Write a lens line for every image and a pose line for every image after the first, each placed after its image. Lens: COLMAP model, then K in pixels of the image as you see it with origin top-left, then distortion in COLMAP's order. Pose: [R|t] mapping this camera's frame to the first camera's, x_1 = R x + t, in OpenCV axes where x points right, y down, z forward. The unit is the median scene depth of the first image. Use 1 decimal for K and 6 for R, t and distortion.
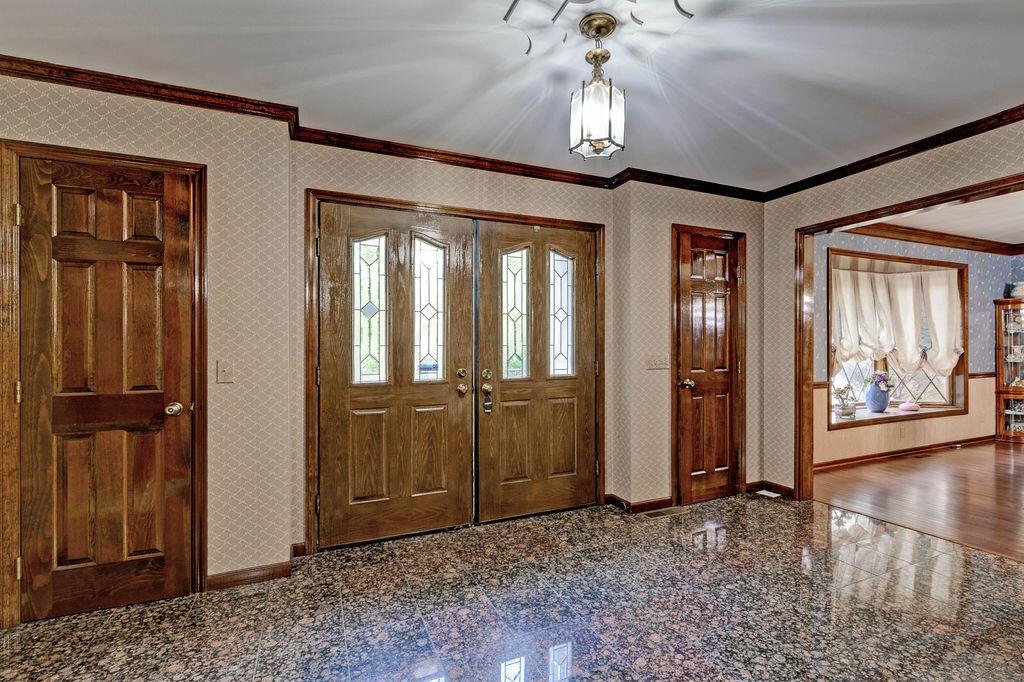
lens RADIAL K [[459.0, 0, 507.6], [0, 459.0, 344.4], [0, 0, 1]] dist [-0.004679, 0.000296]
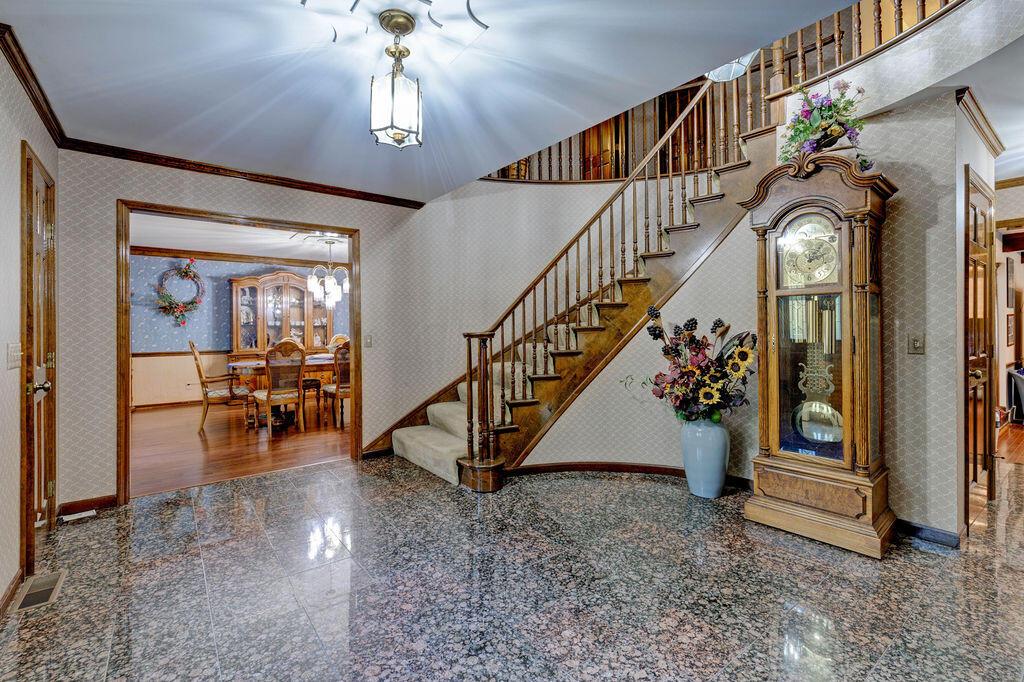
lens RADIAL K [[459.0, 0, 509.7], [0, 459.0, 332.0], [0, 0, 1]] dist [-0.004679, 0.000296]
pose [[-0.224926, -0.001867, 0.974374, -0.780276], [0.005102, 0.999982, 0.003093, 0.011052], [-0.974363, 0.005667, -0.224912, 0.902598]]
